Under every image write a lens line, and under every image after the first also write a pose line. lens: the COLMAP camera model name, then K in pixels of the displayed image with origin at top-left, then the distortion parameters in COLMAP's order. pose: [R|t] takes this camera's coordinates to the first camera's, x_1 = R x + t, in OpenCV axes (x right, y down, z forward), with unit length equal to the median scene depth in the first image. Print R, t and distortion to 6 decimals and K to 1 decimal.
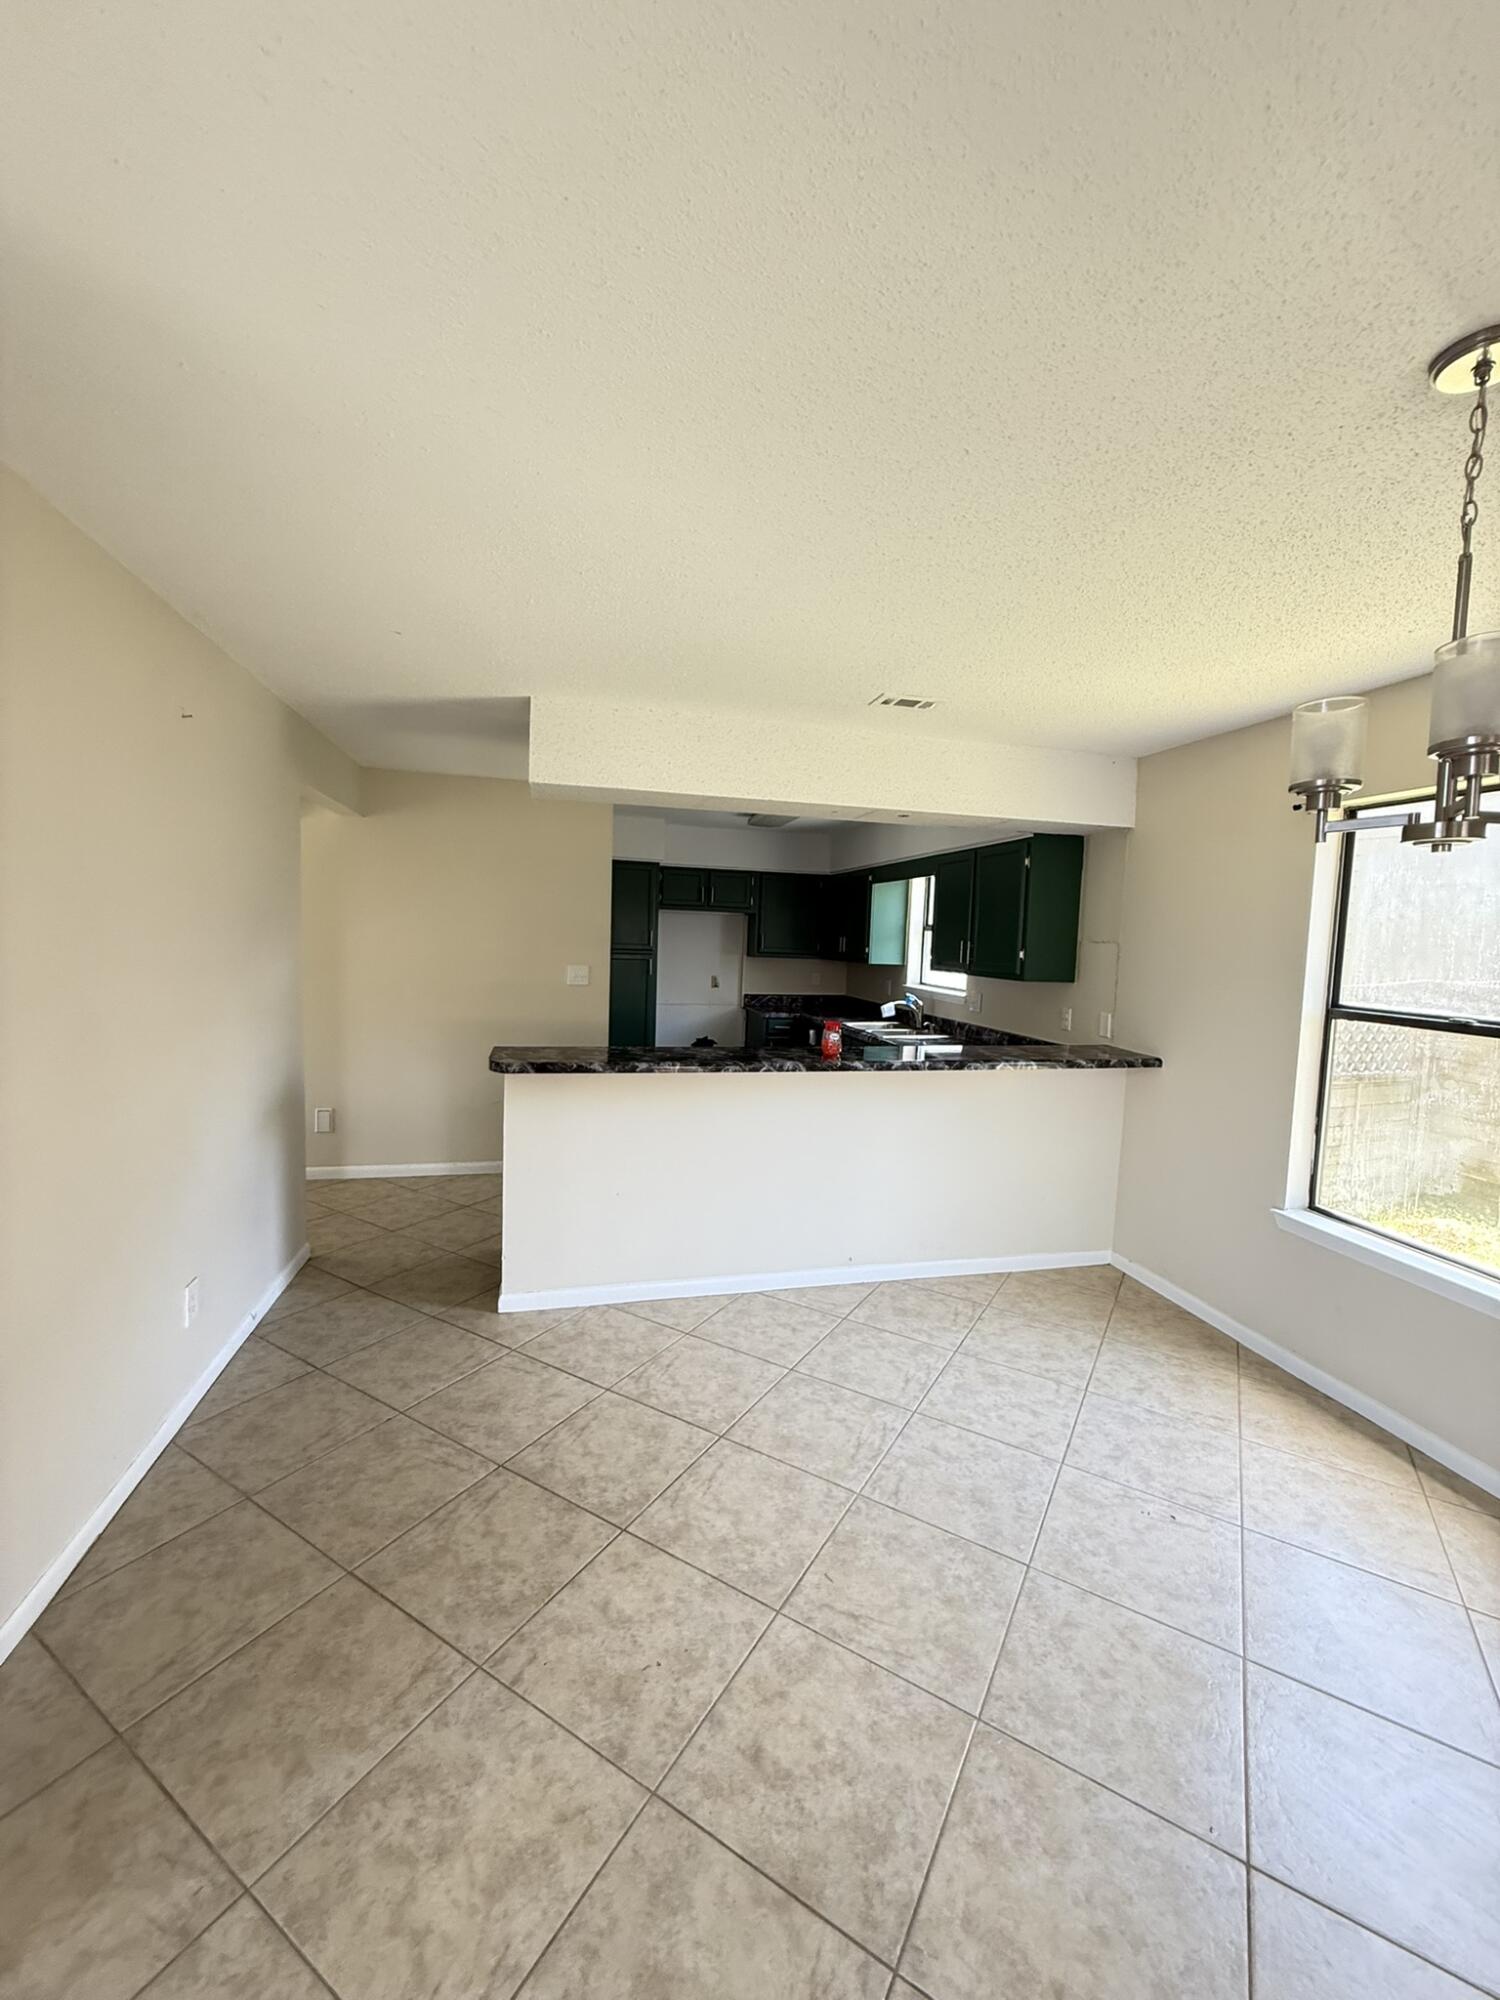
lens RADIAL K [[792.5, 0, 750.0], [0, 792.5, 1000.0], [0, 0, 1]] dist [0.001271, 0.000212]
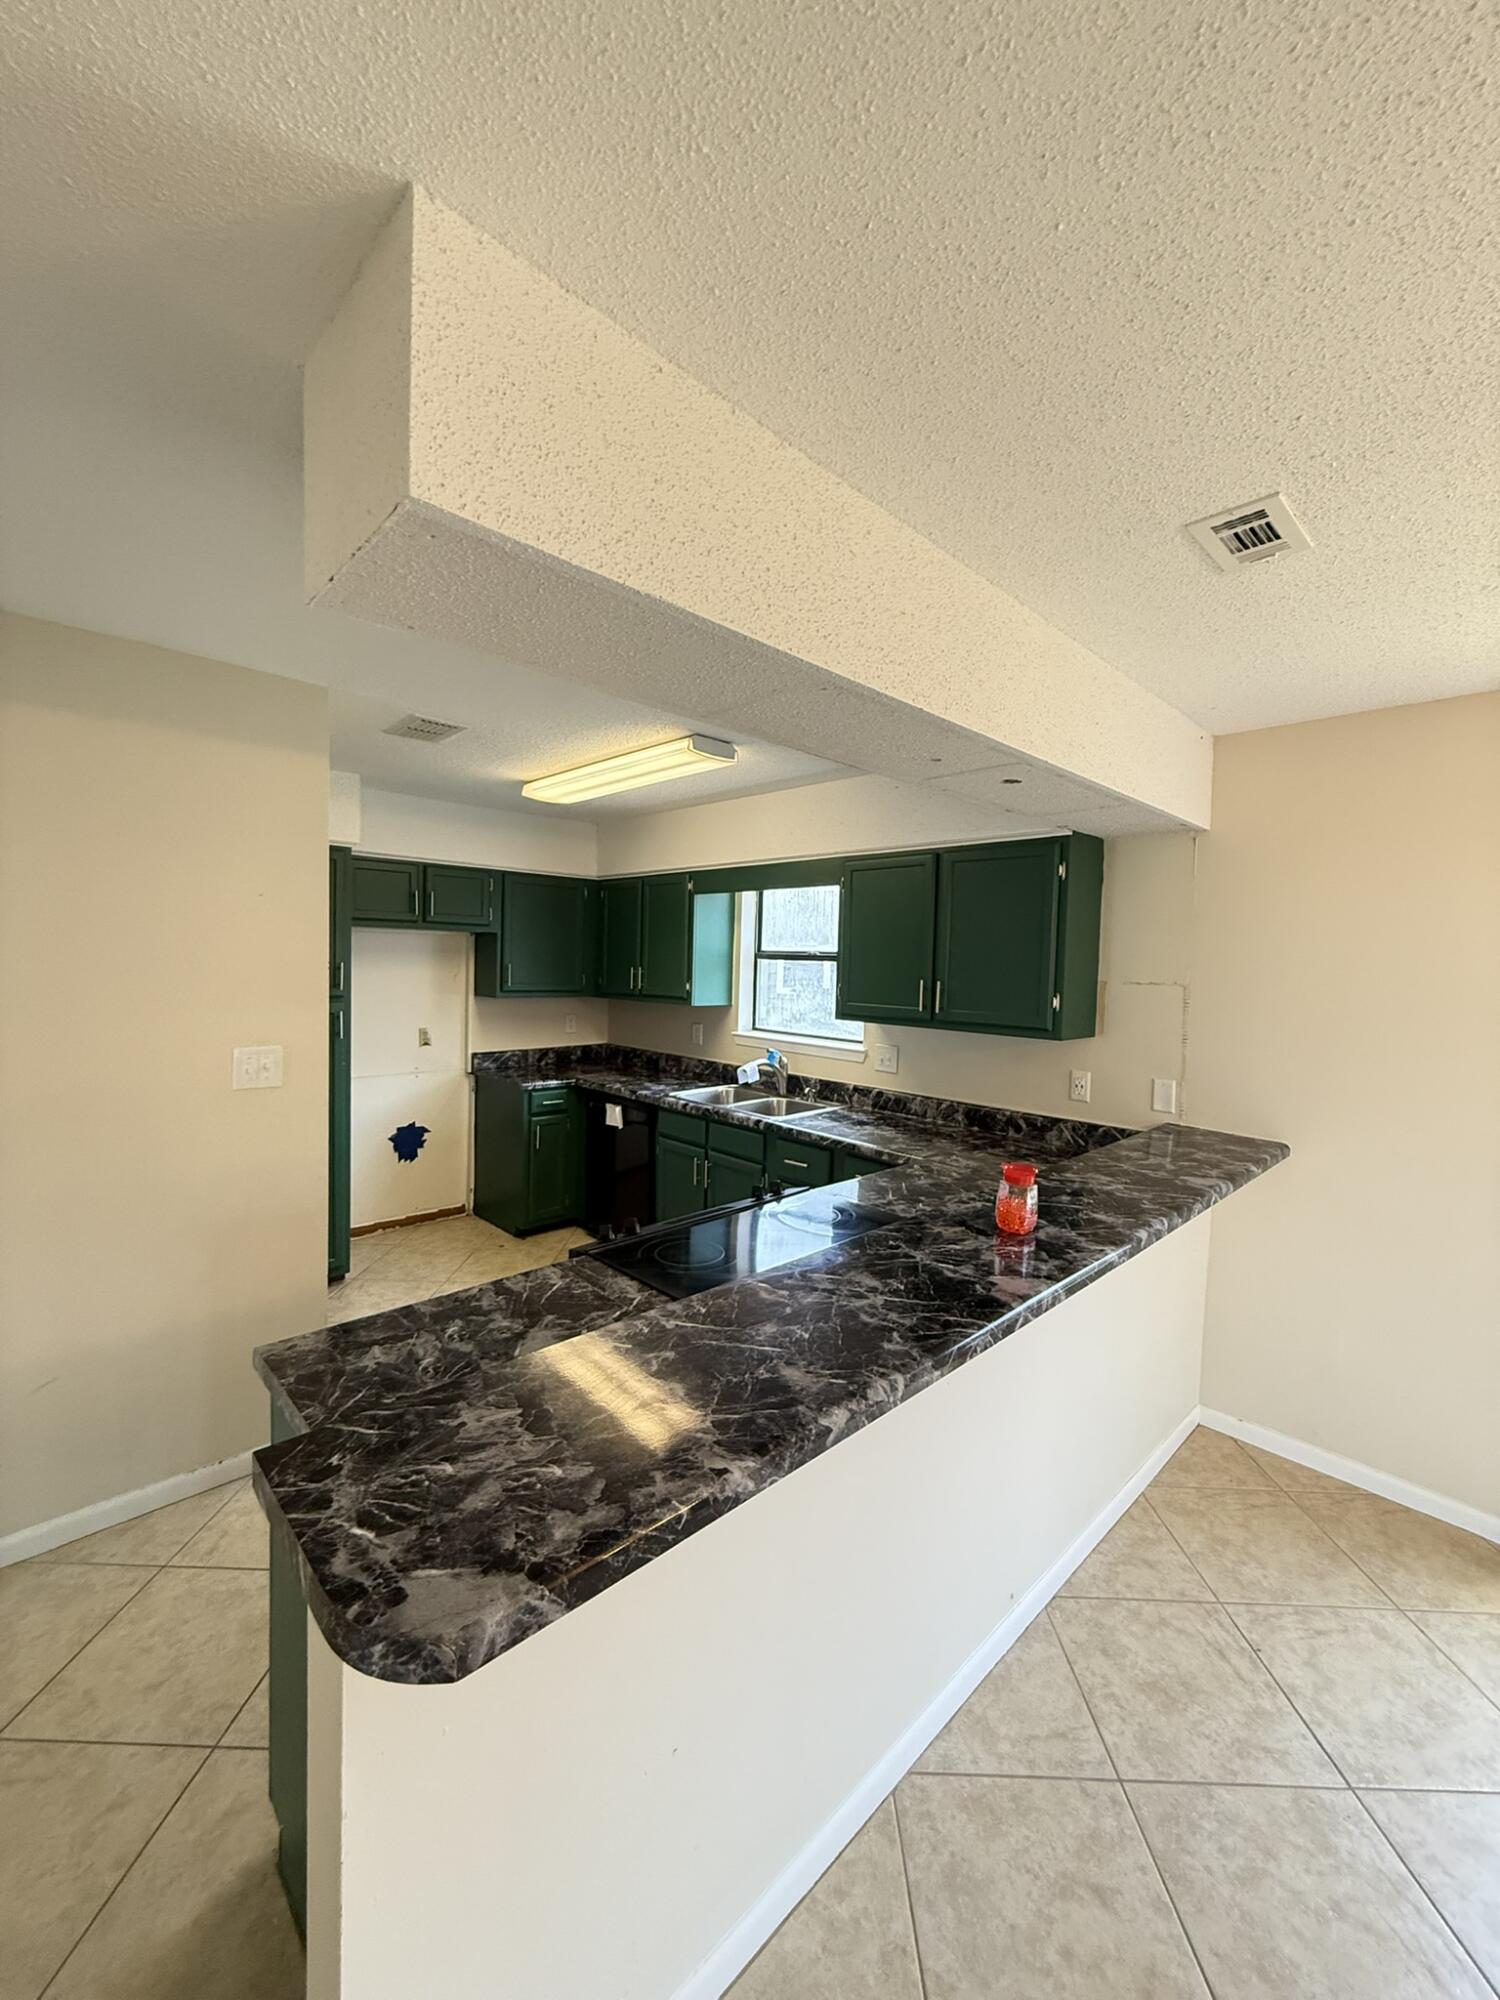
lens RADIAL K [[792.5, 0, 750.0], [0, 792.5, 1000.0], [0, 0, 1]] dist [0.001271, 0.000212]
pose [[0.865872, -0.036385, 0.498941, -0.174542], [0.043907, 0.999030, -0.003345, -0.050399], [-0.498335, 0.024803, 0.866630, 0.384604]]
